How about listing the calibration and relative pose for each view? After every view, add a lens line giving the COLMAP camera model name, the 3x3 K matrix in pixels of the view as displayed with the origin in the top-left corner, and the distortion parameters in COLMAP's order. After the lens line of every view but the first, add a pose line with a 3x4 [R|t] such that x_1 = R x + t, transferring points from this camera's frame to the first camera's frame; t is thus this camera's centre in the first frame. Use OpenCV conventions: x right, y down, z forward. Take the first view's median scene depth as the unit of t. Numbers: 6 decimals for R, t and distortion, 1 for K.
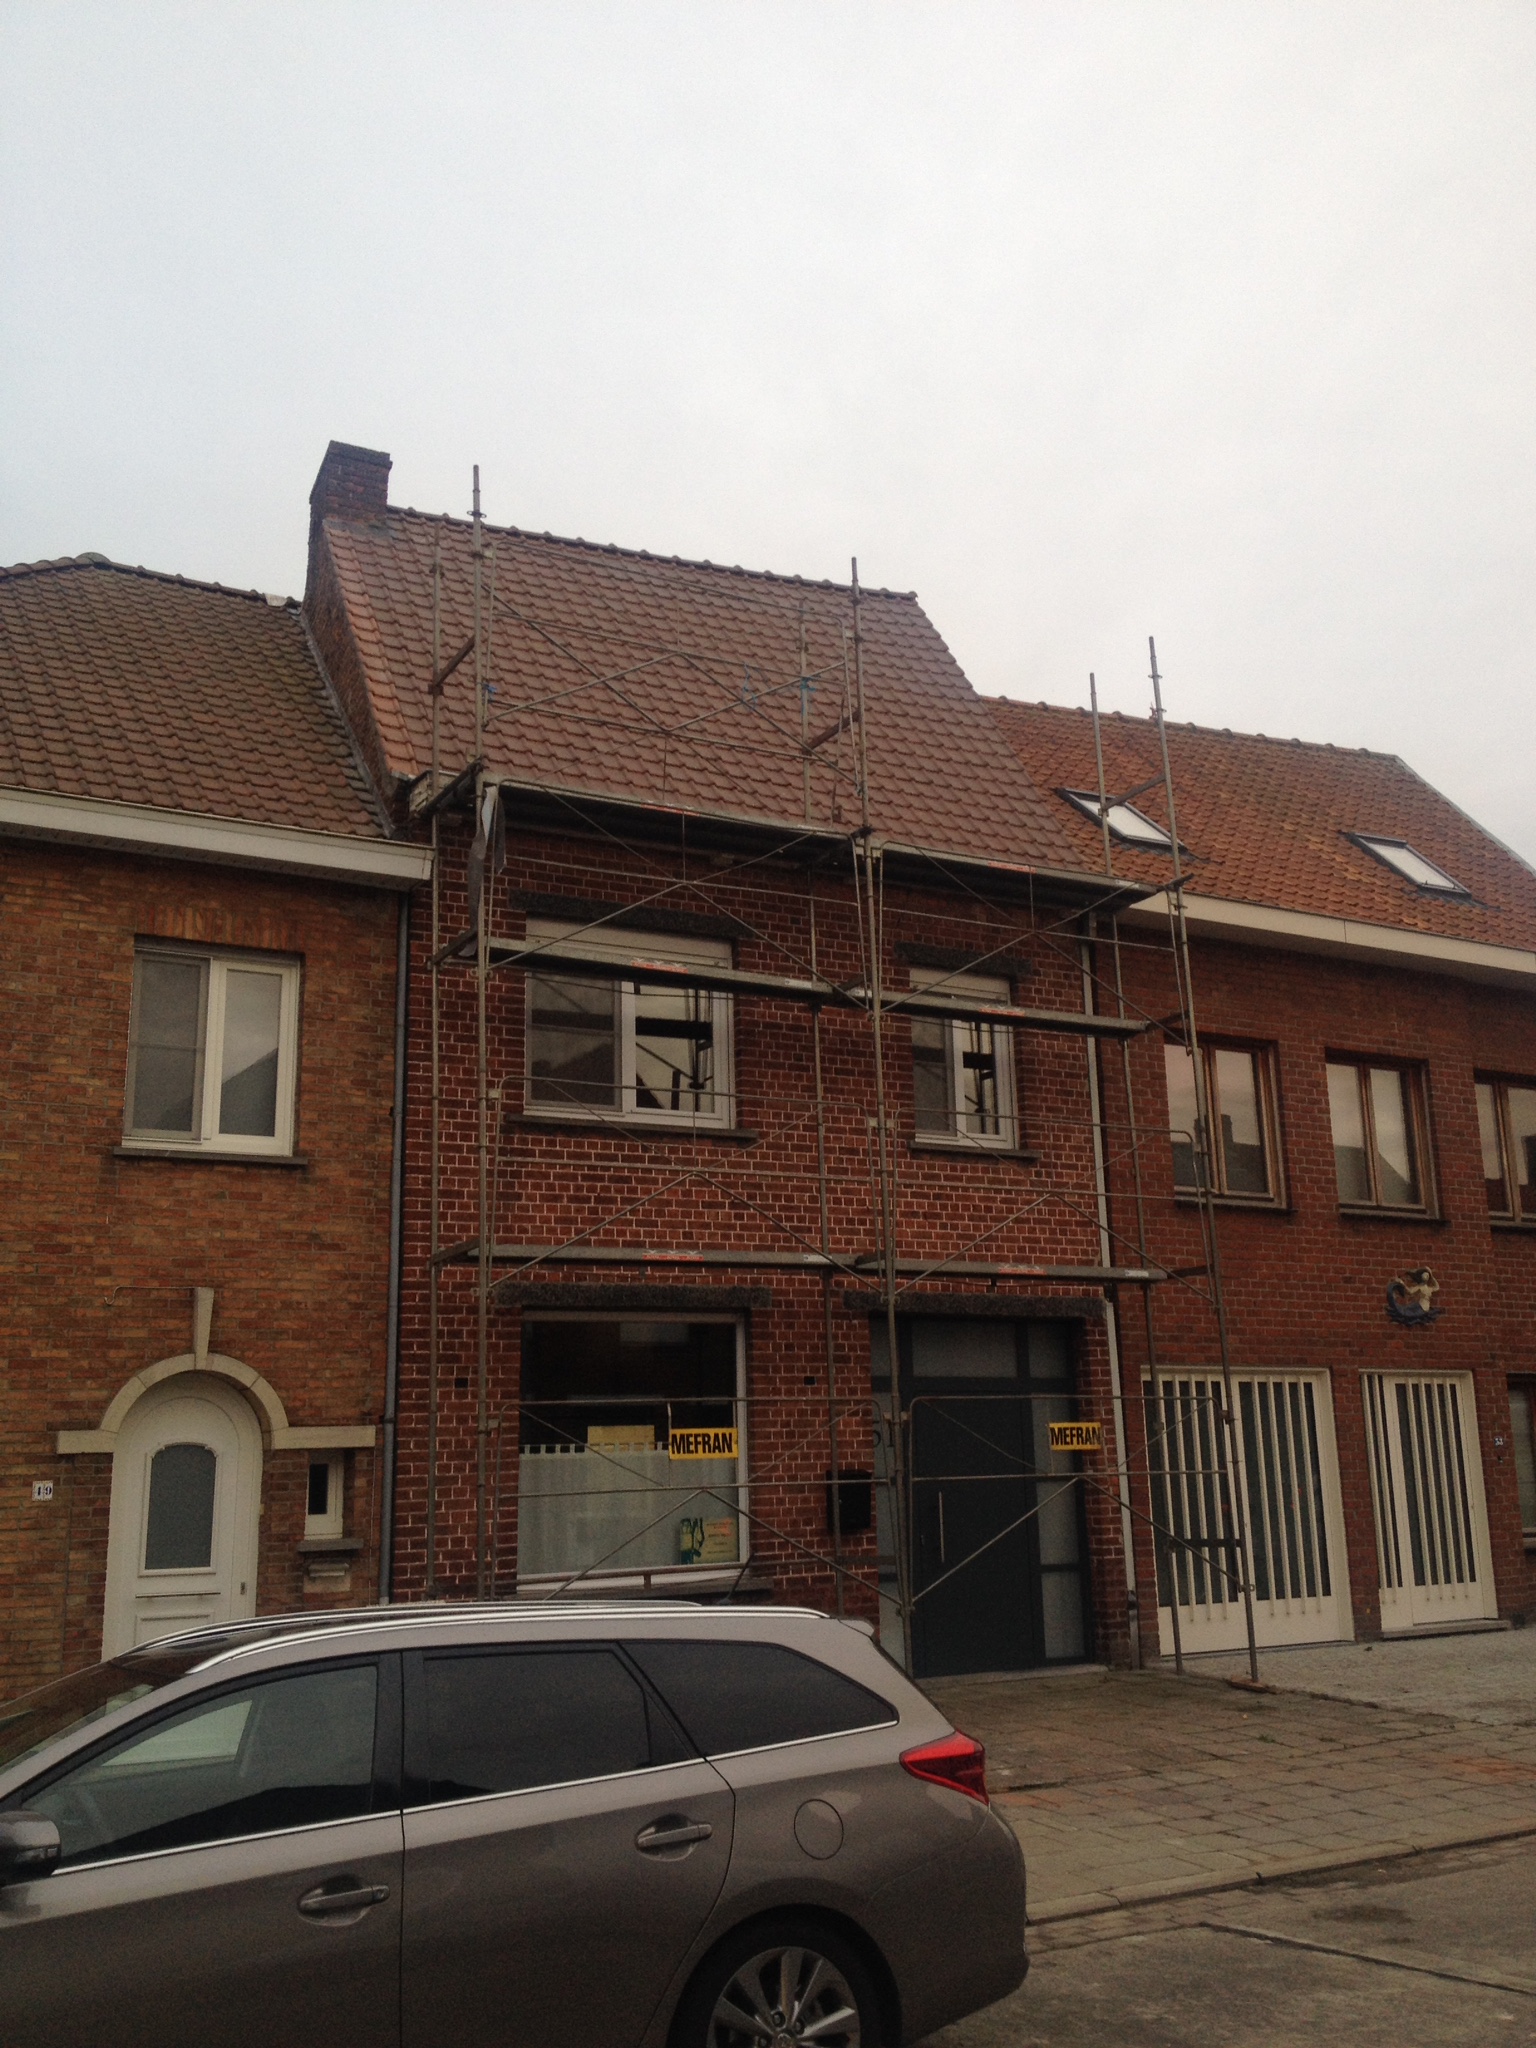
lens RADIAL K [[1923.7, 0, 770.4], [0, 1923.7, 1019.9], [0, 0, 1]] dist [0.164866, -0.388517]
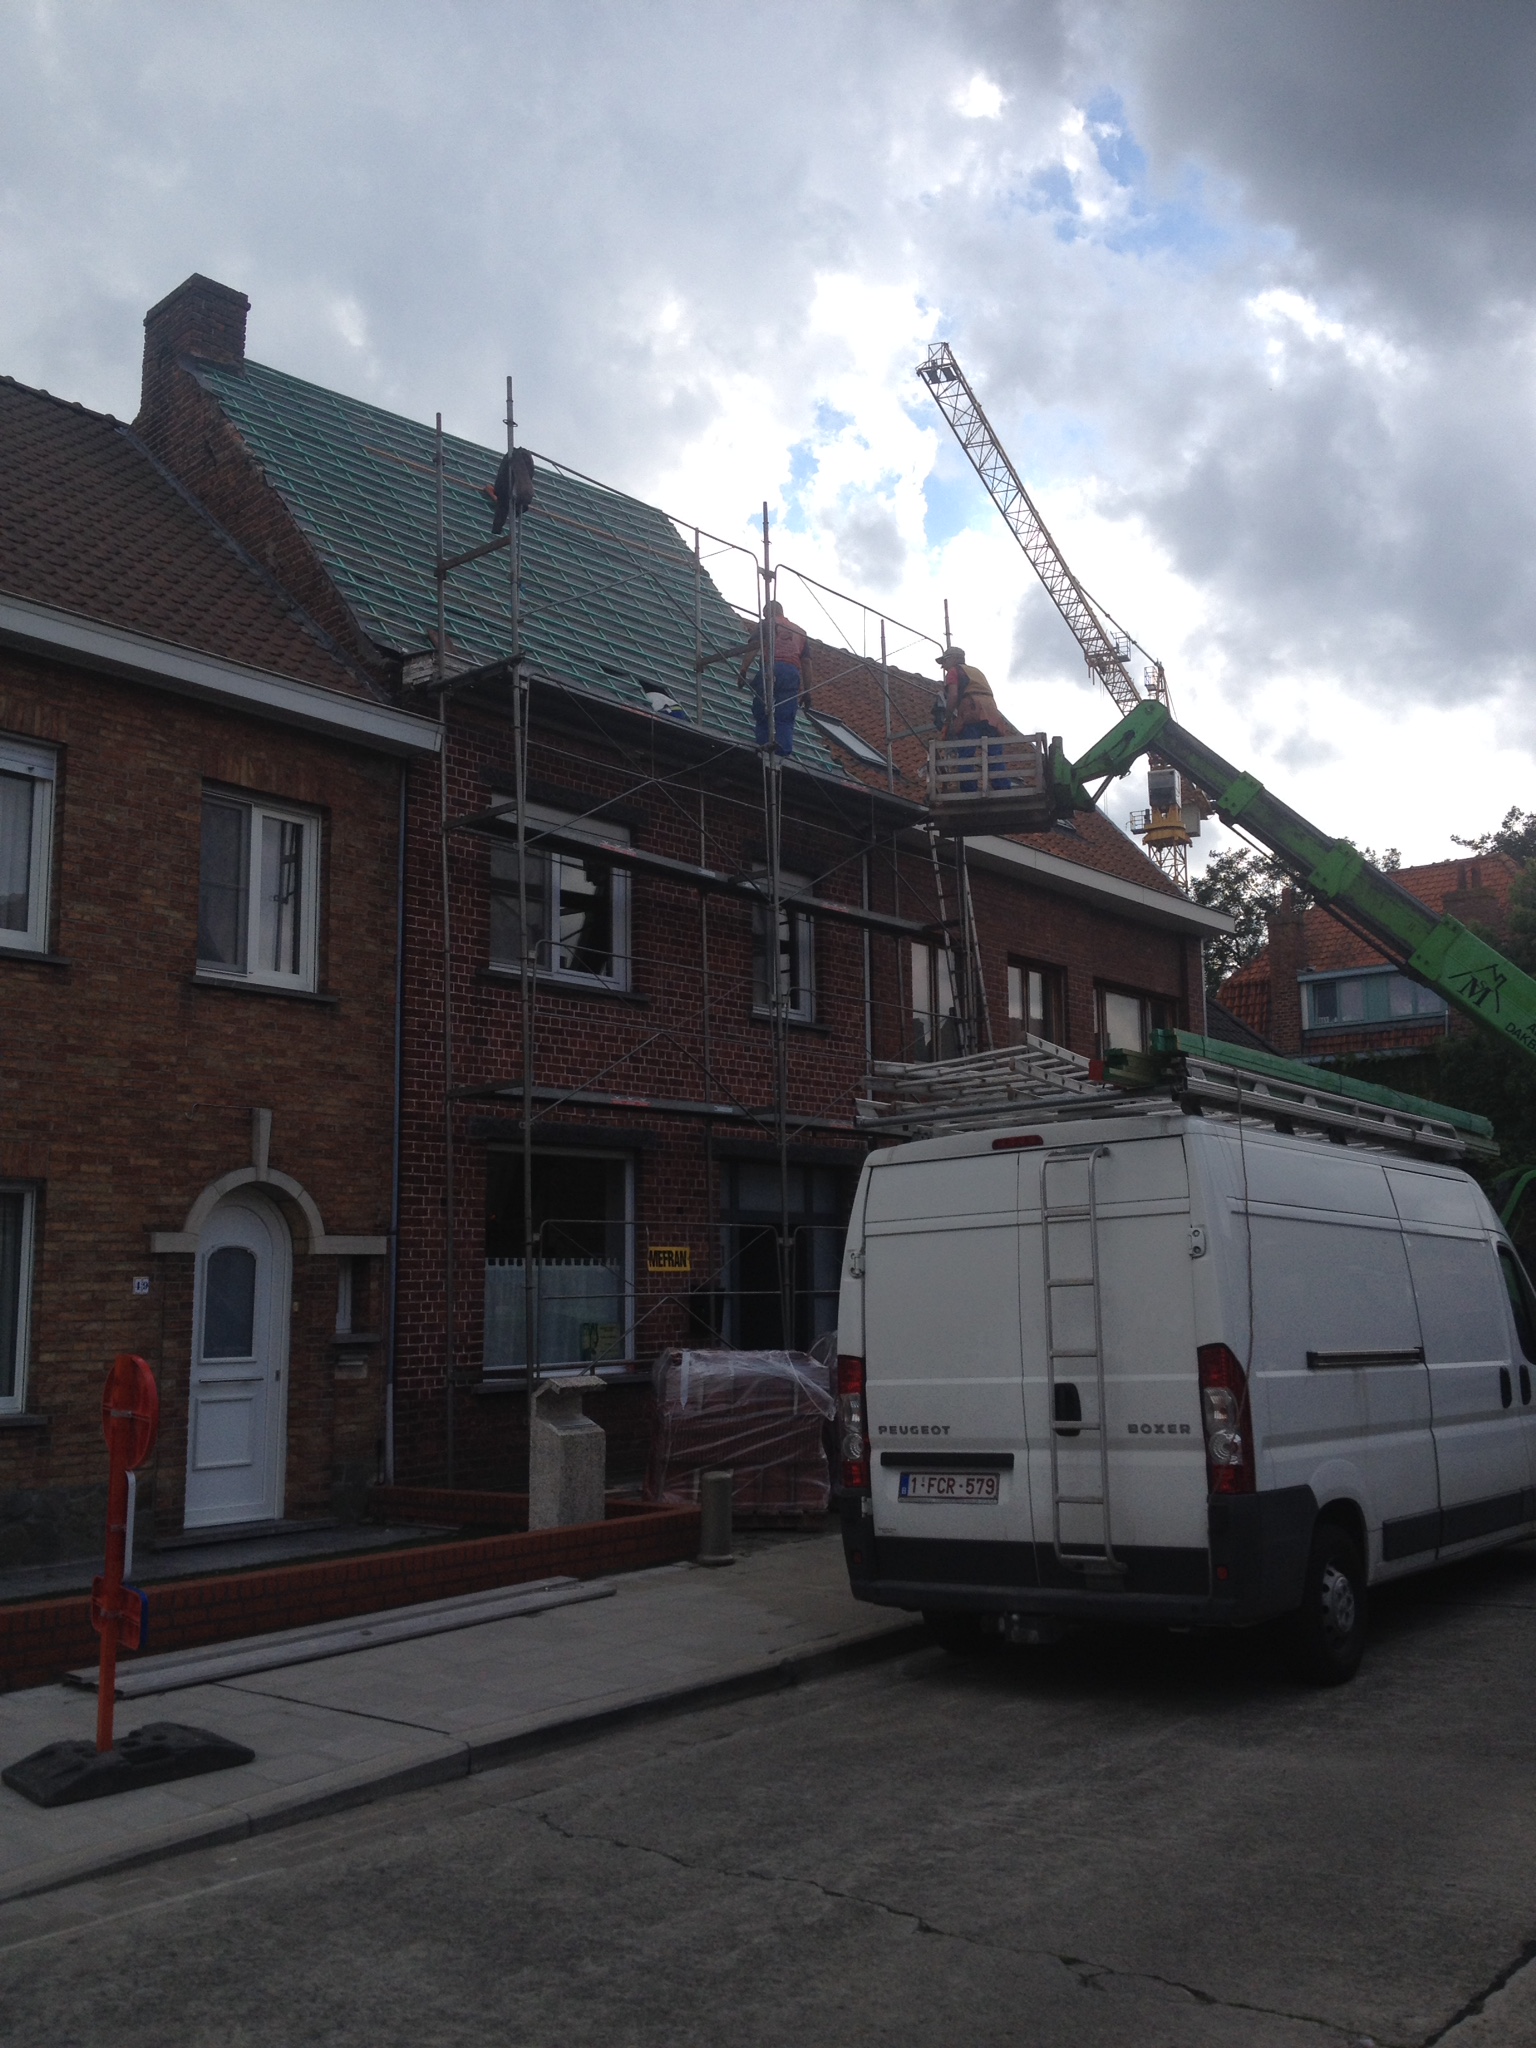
lens RADIAL K [[1923.7, 0, 770.4], [0, 1923.7, 1019.9], [0, 0, 1]] dist [0.164866, -0.388517]
pose [[0.933365, 0.067959, 0.352436, -0.397792], [-0.096703, 0.993216, 0.064583, -0.010835], [-0.345656, -0.094361, 0.933605, -0.116837]]
